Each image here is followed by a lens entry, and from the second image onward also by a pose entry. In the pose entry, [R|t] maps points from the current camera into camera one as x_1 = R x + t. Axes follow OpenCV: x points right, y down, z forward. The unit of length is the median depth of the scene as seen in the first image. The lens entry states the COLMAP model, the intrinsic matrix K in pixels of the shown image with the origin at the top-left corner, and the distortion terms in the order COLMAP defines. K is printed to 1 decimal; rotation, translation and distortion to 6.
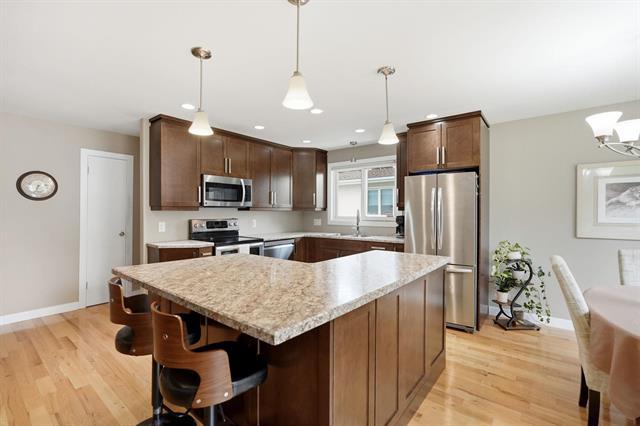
lens RADIAL K [[286.3, 0, 317.9], [0, 286.3, 213.6], [0, 0, 1]] dist [-0.007945, 0.005140]
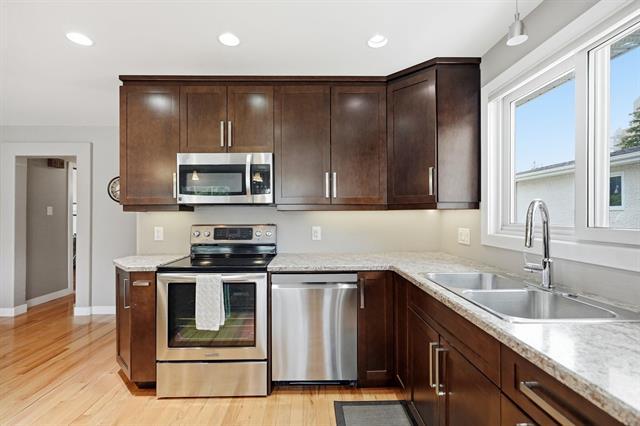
lens RADIAL K [[286.3, 0, 310.1], [0, 286.3, 214.7], [0, 0, 1]] dist [-0.007945, 0.005140]
pose [[0.644370, 0.000478, -0.764713, 0.256979], [-0.000065, 1.000000, 0.000570, -0.003261], [0.764714, -0.000317, 0.644370, 0.795818]]
